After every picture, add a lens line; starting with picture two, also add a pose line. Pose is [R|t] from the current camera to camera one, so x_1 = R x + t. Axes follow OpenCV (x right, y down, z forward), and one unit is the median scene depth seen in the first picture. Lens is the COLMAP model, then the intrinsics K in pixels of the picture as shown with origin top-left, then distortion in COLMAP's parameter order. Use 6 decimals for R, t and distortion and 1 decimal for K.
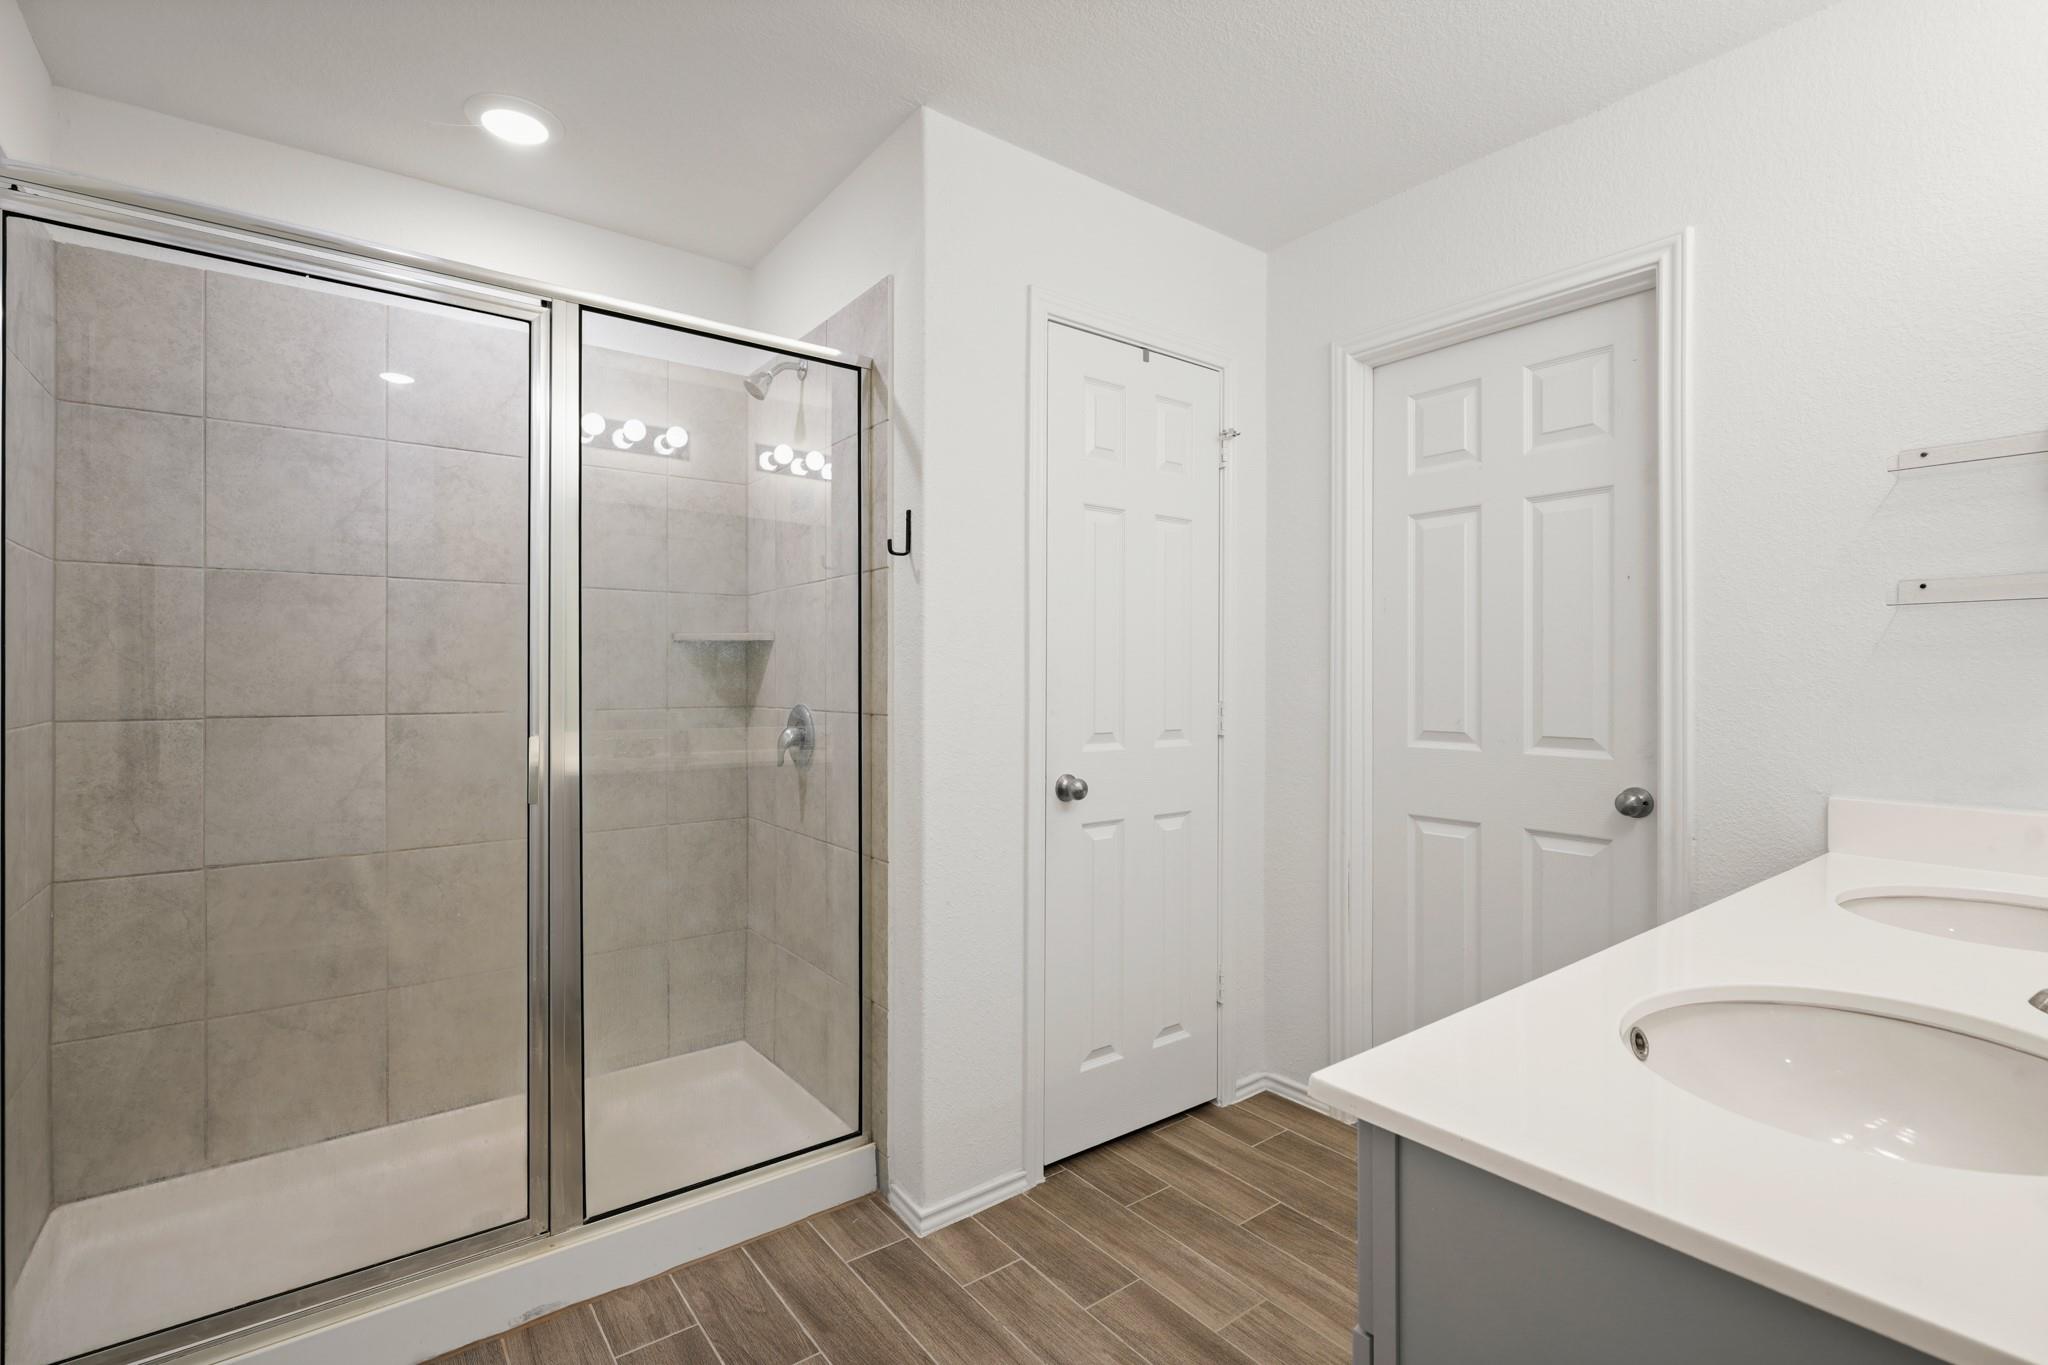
lens RADIAL K [[944.9, 0, 1014.6], [0, 944.9, 676.6], [0, 0, 1]] dist [0.000107, 0.000006]
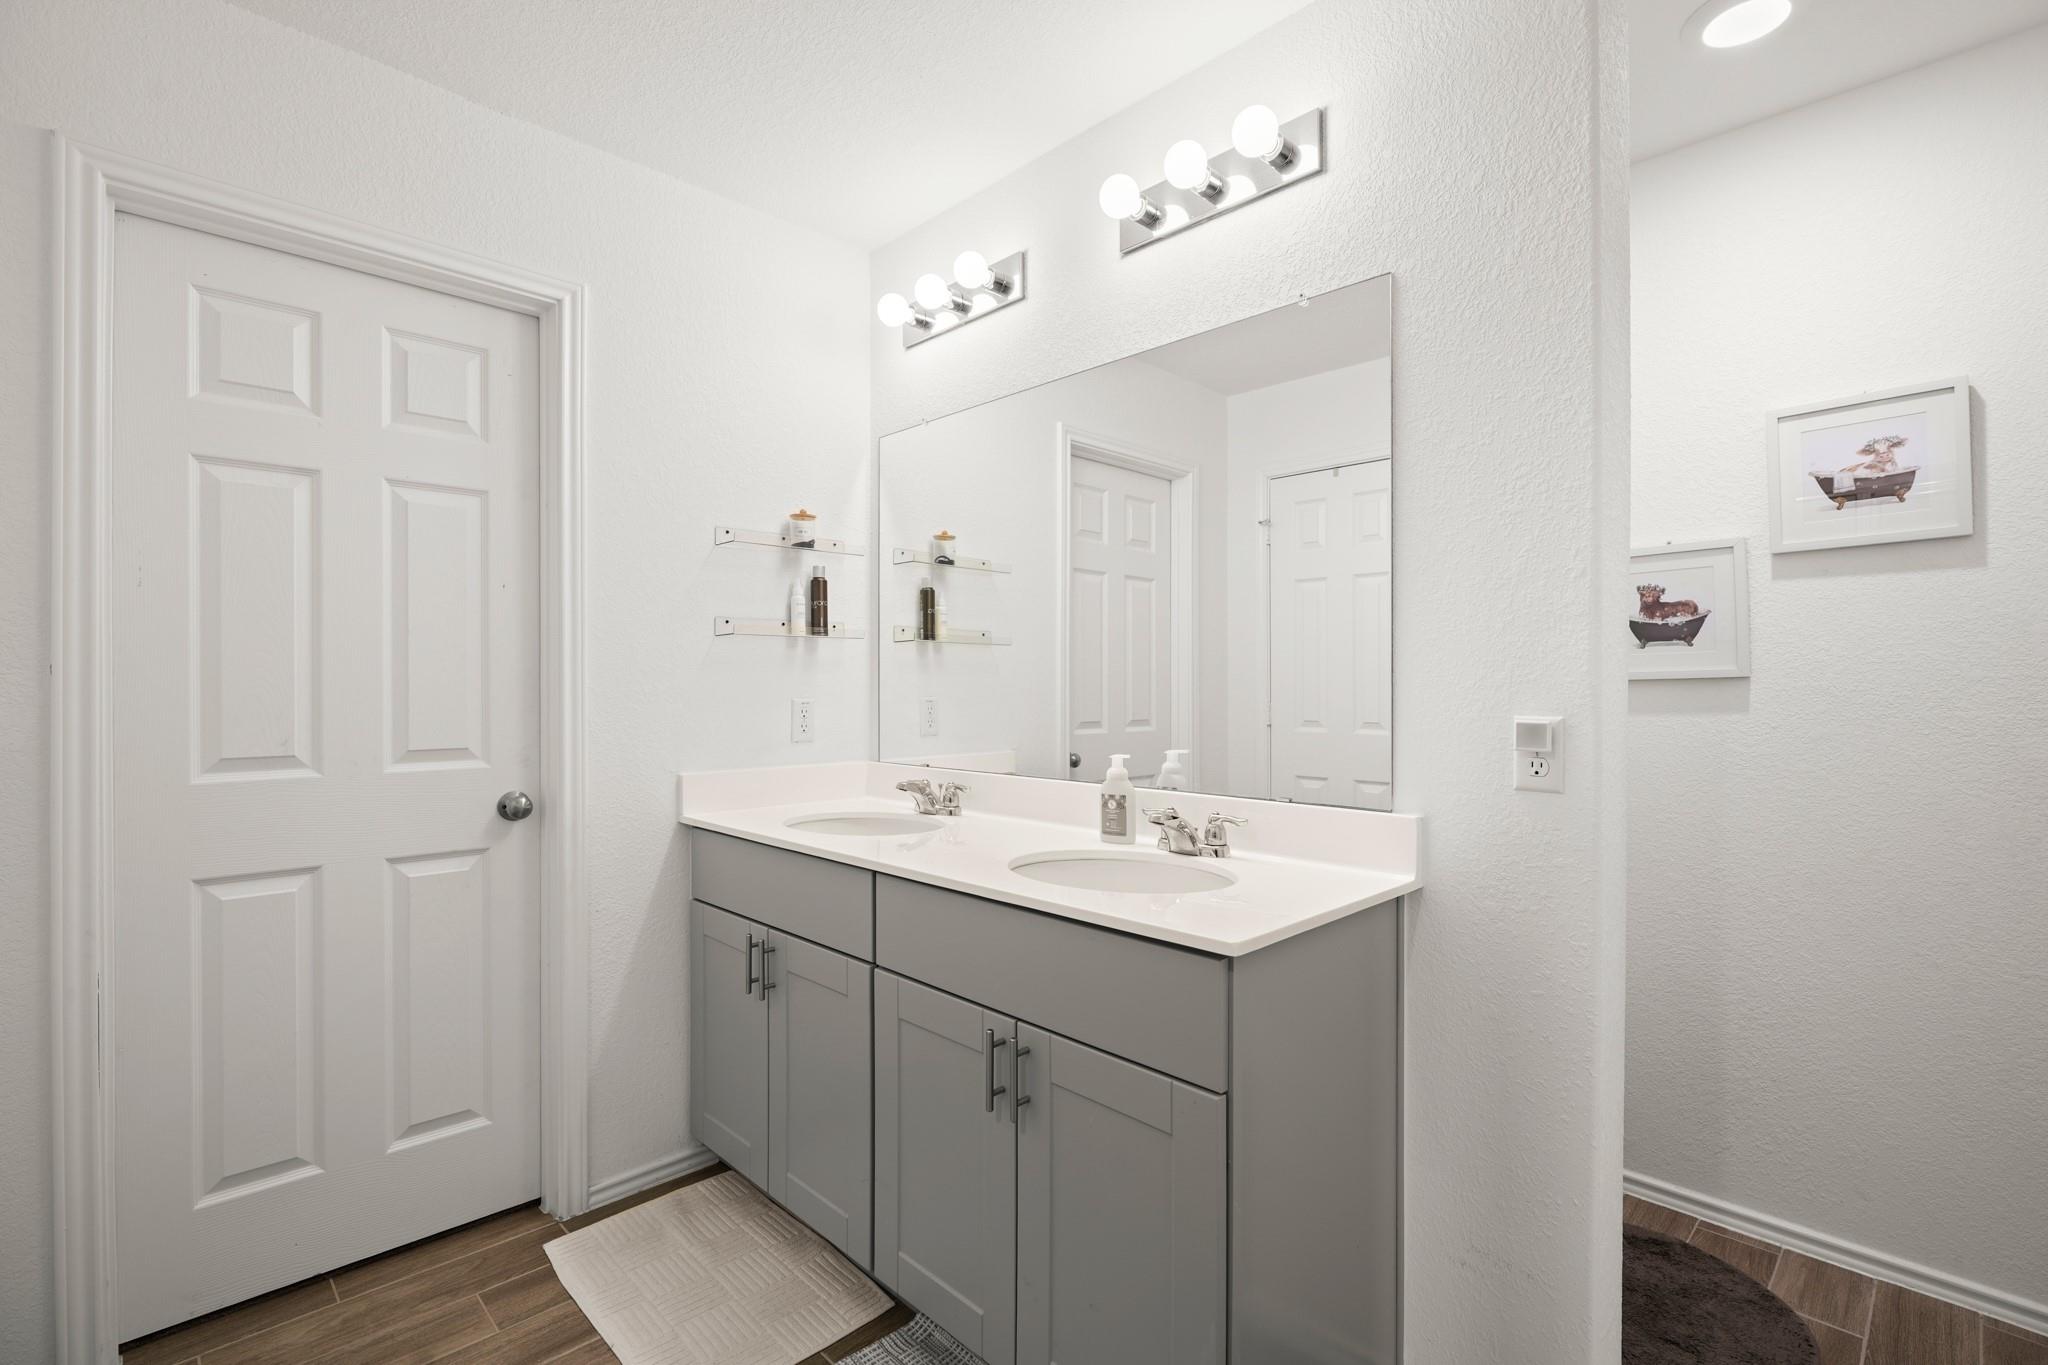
lens RADIAL K [[929.0, 0, 1033.5], [0, 929.0, 688.3], [0, 0, 1]] dist [-0.000829, 0.000309]
pose [[-0.124828, -0.004284, 0.992169, -0.402570], [0.002291, 0.999987, 0.004606, 0.001515], [-0.992176, 0.002848, -0.124816, 0.542384]]
